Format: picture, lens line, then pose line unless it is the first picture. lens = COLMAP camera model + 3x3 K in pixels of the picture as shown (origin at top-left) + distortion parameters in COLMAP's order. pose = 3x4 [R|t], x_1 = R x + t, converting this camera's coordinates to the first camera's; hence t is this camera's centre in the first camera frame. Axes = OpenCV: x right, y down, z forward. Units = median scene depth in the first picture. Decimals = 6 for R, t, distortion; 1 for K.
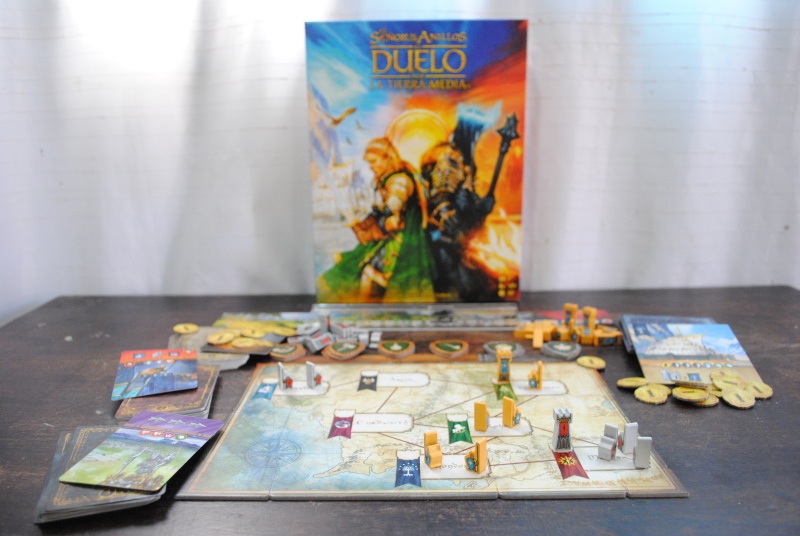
lens RADIAL K [[628.4, 0, 401.5], [0, 628.4, 227.6], [0, 0, 1]] dist [-0.084412, -0.001376]
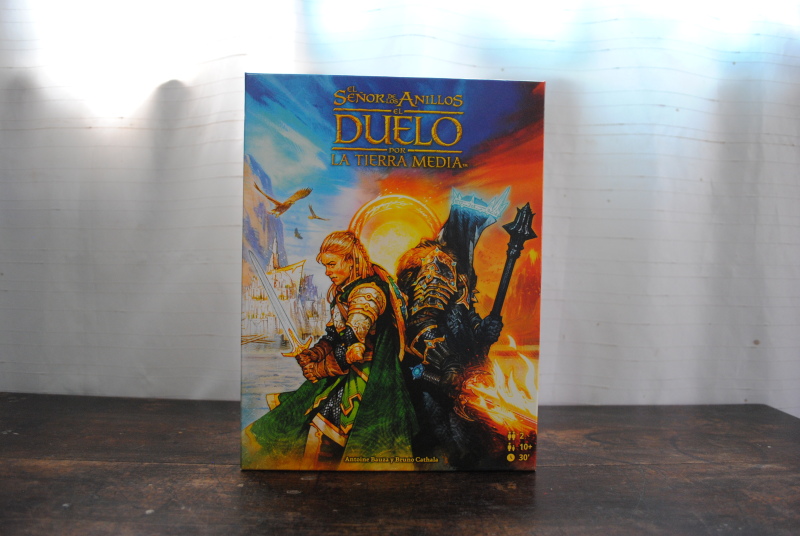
lens RADIAL K [[628.4, 0, 401.5], [0, 628.4, 227.6], [0, 0, 1]] dist [-0.084412, -0.001376]
pose [[0.996124, 0.033906, 0.081164, -0.024886], [-0.020146, 0.986138, -0.164697, -0.030711], [-0.085623, 0.162424, 0.982999, 0.288725]]
